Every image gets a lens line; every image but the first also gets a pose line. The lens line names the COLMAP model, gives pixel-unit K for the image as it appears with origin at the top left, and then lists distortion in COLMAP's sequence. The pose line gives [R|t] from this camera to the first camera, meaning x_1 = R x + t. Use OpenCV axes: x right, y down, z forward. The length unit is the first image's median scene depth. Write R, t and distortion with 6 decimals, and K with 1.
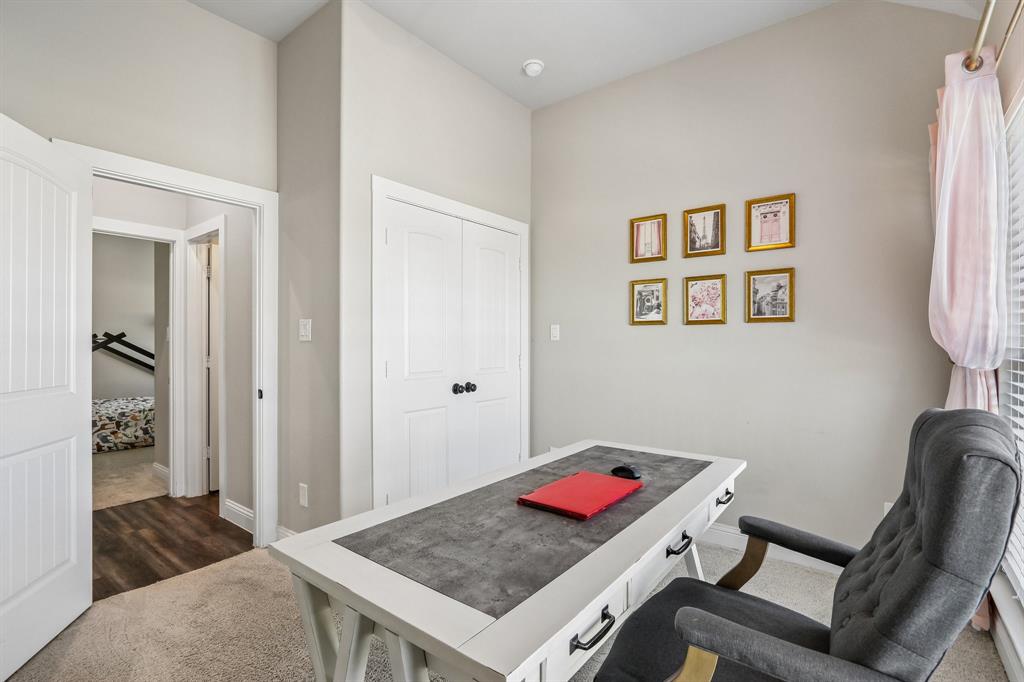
lens RADIAL K [[475.3, 0, 514.6], [0, 475.3, 339.2], [0, 0, 1]] dist [-0.016054, 0.003233]
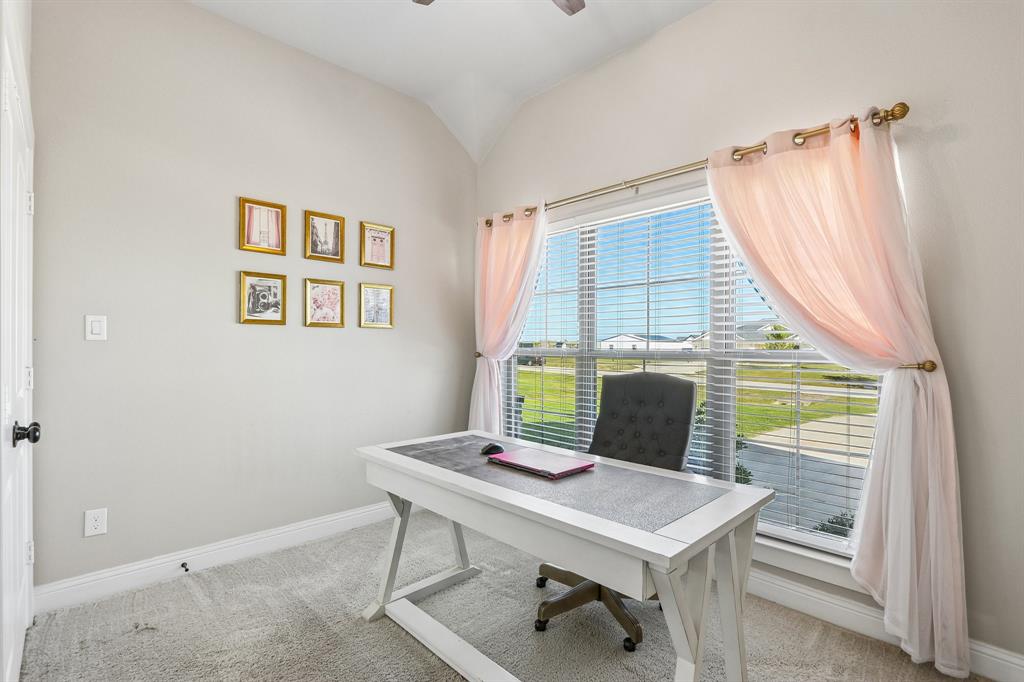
lens RADIAL K [[475.3, 0, 514.2], [0, 475.3, 345.1], [0, 0, 1]] dist [-0.016054, 0.003233]
pose [[0.156968, 0.000185, 0.987604, -0.542571], [-0.012285, 0.999923, 0.001765, 0.001719], [-0.987527, -0.012410, 0.156958, 0.414745]]
